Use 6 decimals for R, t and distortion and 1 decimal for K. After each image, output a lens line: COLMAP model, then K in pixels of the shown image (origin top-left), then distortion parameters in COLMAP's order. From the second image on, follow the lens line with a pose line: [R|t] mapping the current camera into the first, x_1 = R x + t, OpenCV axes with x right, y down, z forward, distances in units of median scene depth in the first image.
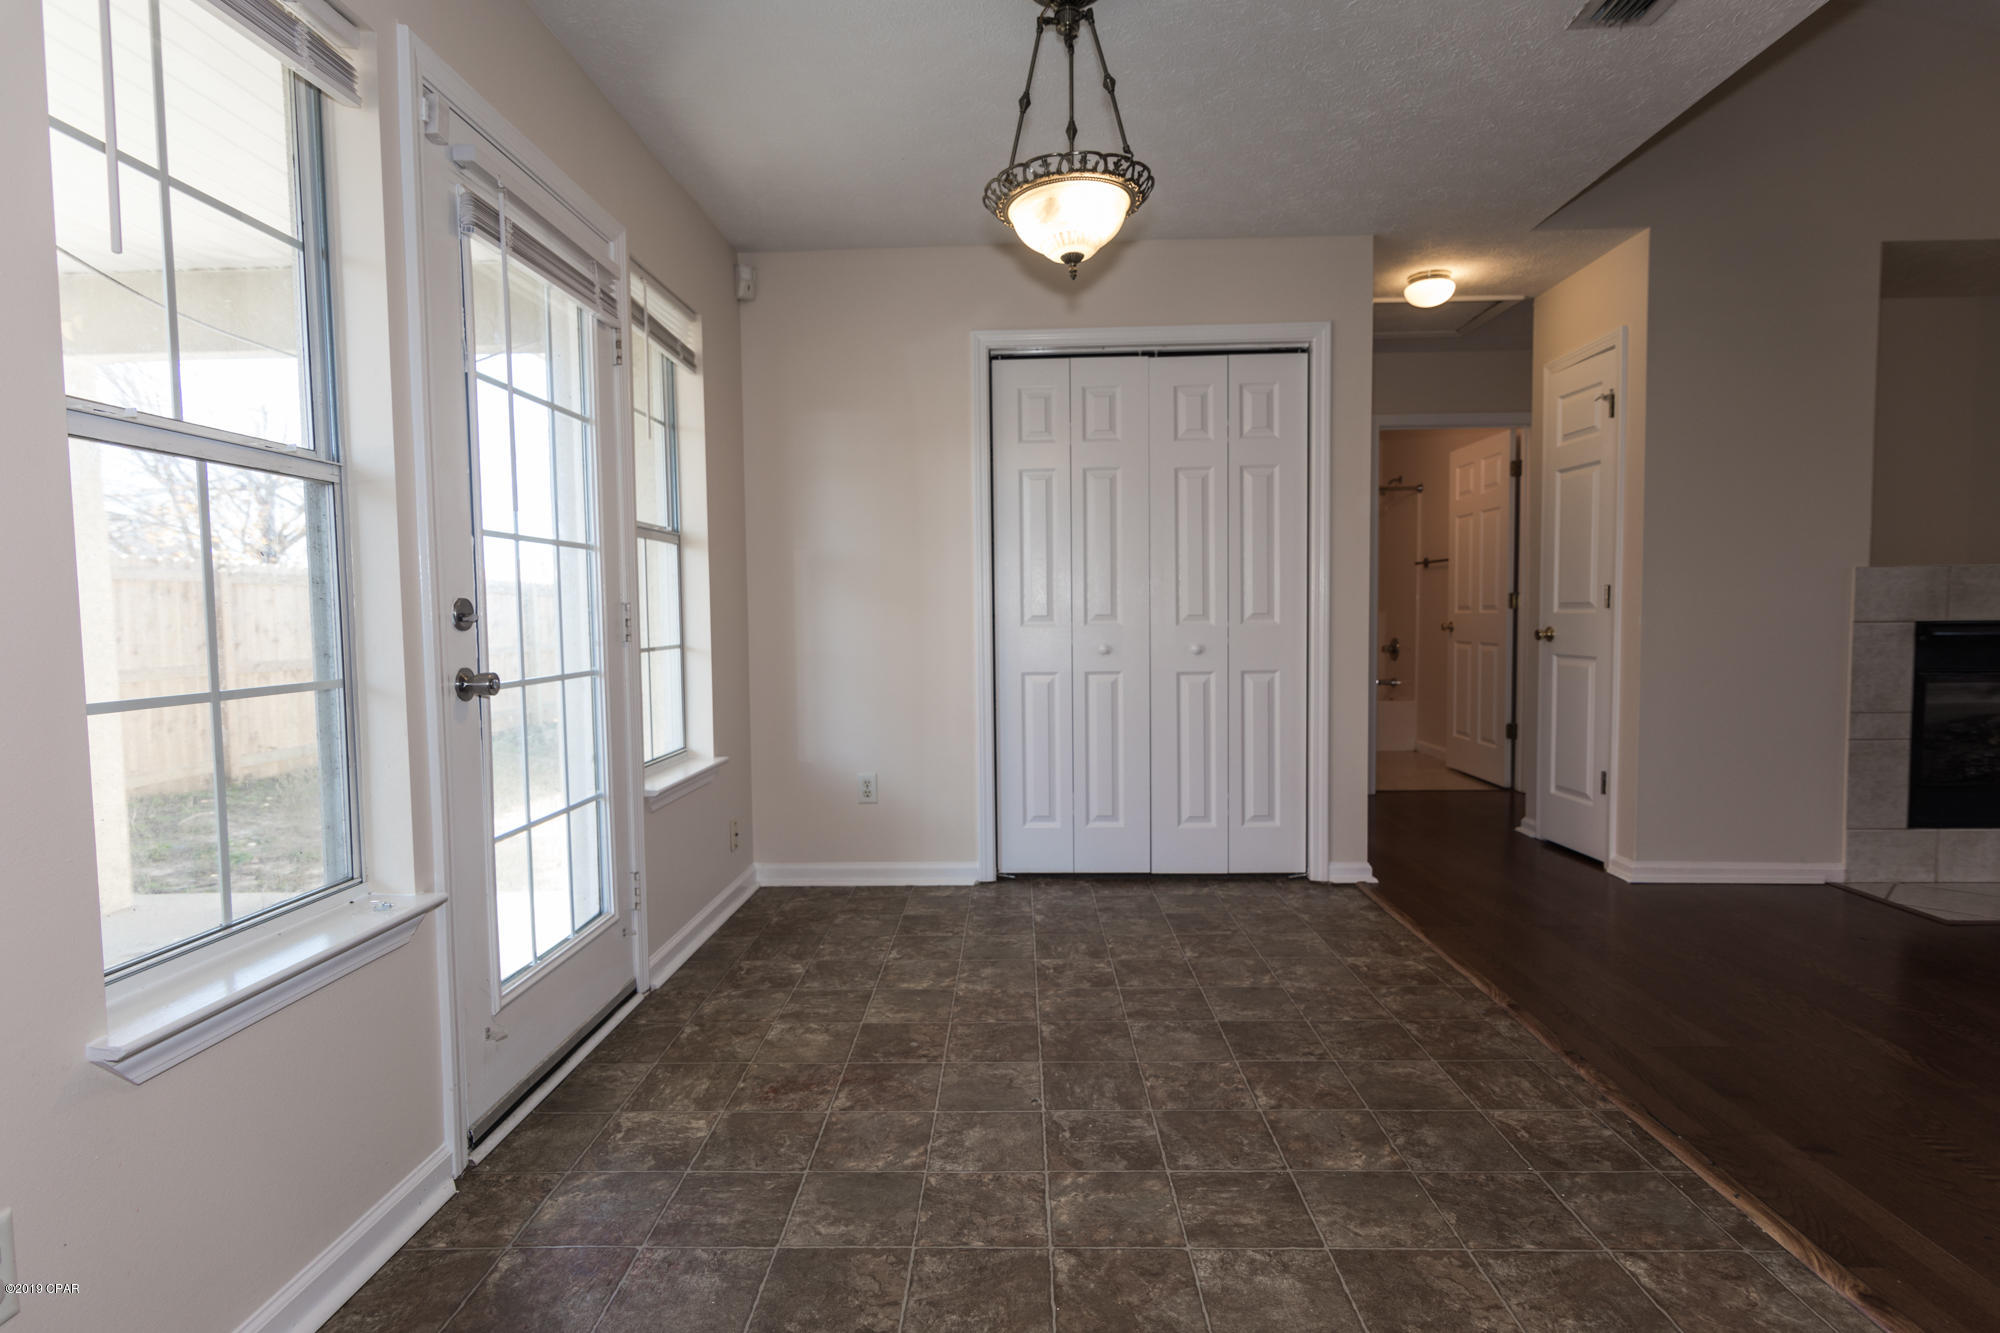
lens RADIAL K [[994.5, 0, 995.2], [0, 994.5, 660.6], [0, 0, 1]] dist [-0.000453, -0.000407]
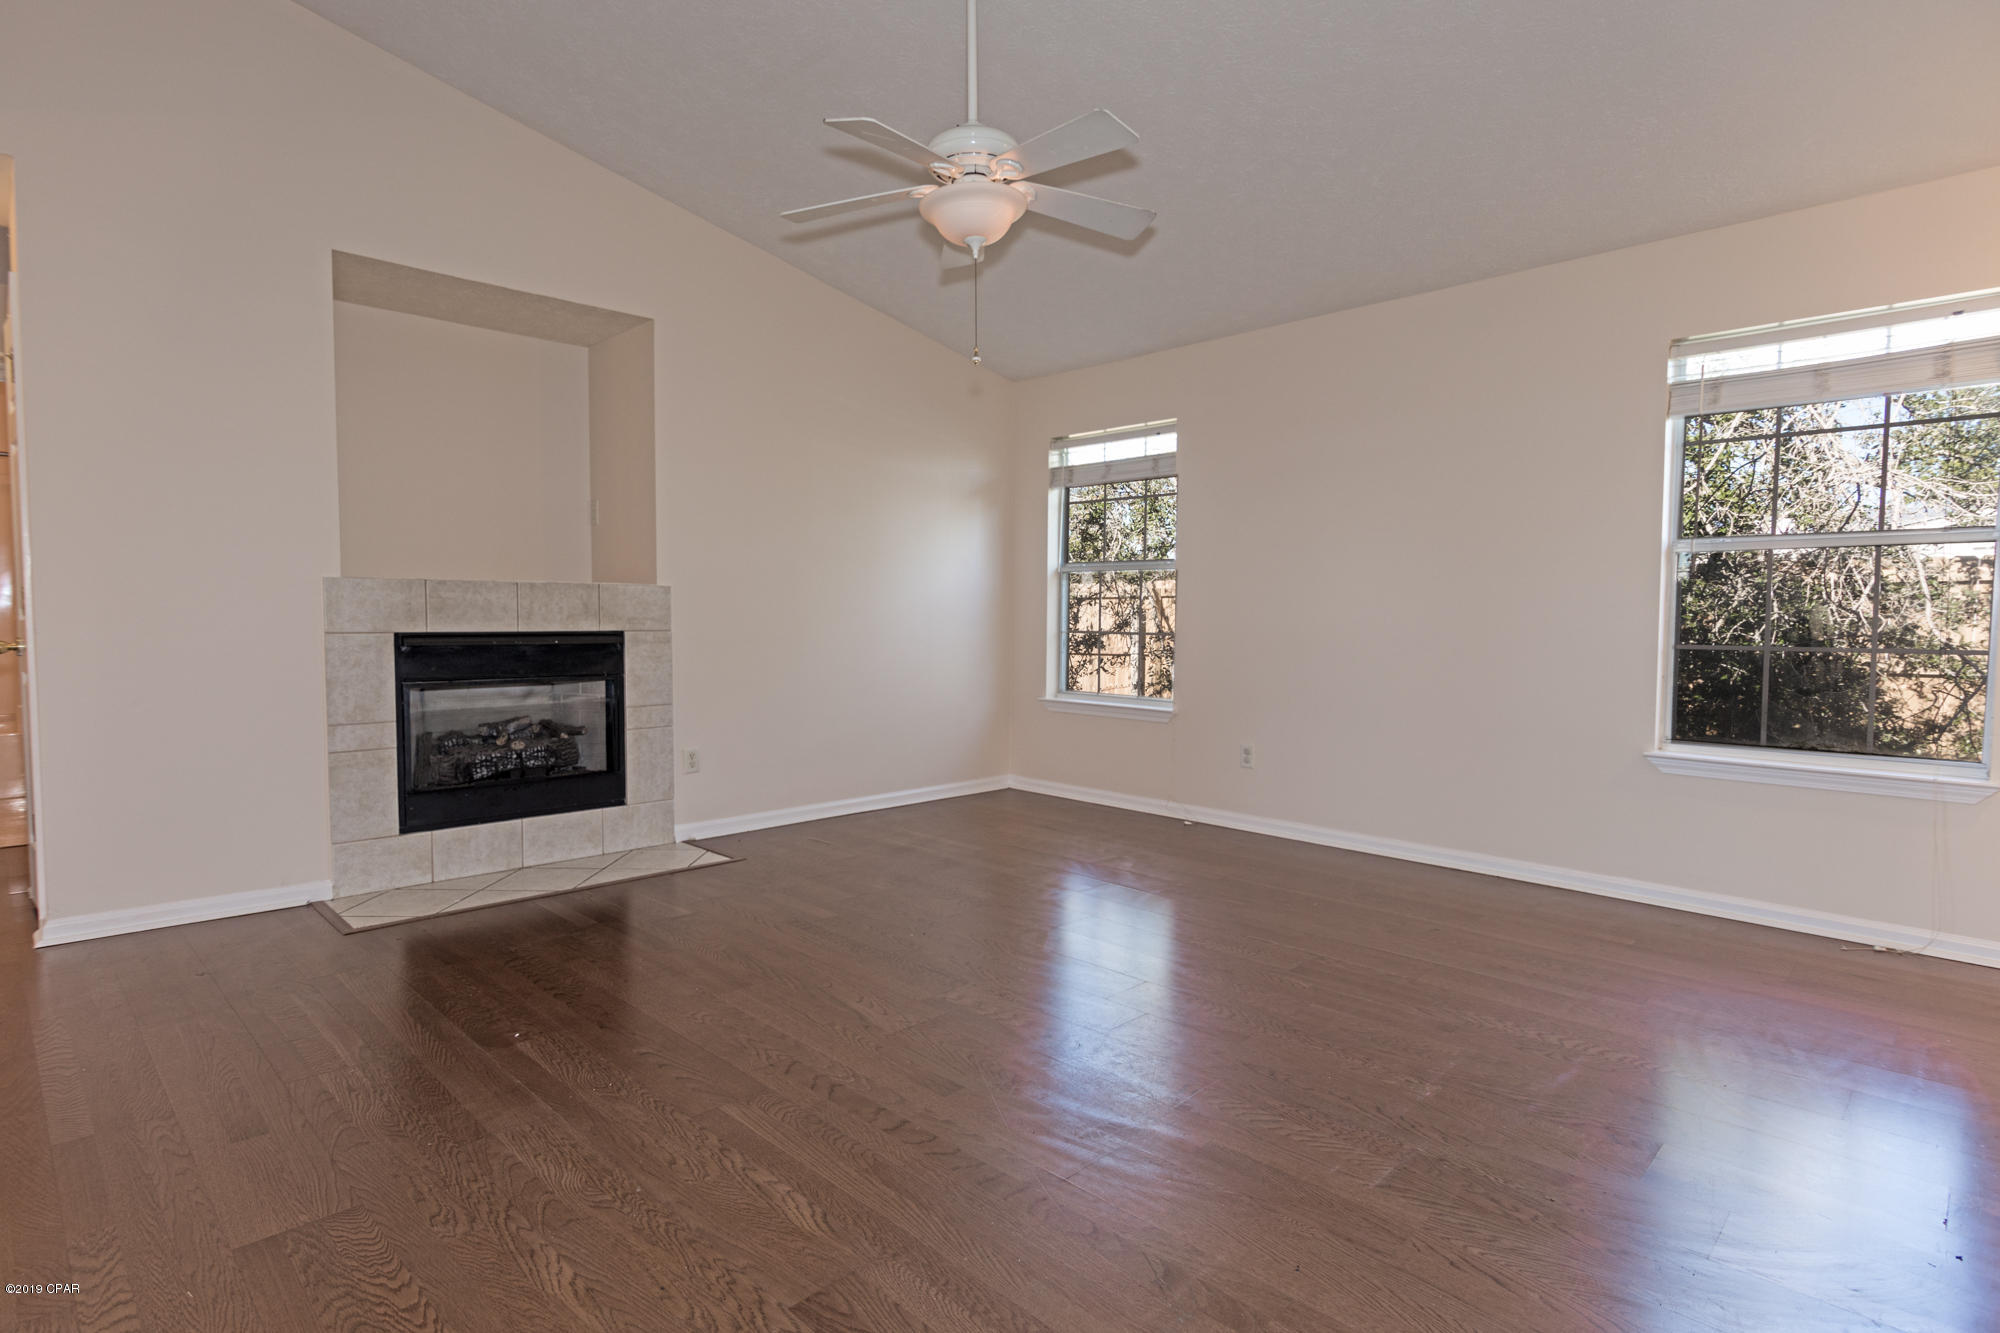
lens RADIAL K [[1020.8, 0, 996.0], [0, 1020.8, 667.4], [0, 0, 1]] dist [-0.000241, 0.000139]
pose [[0.688979, -0.024577, 0.724365, 1.007017], [0.024576, 0.999642, 0.010542, 0.000786], [-0.724365, 0.010539, 0.689337, -0.293382]]
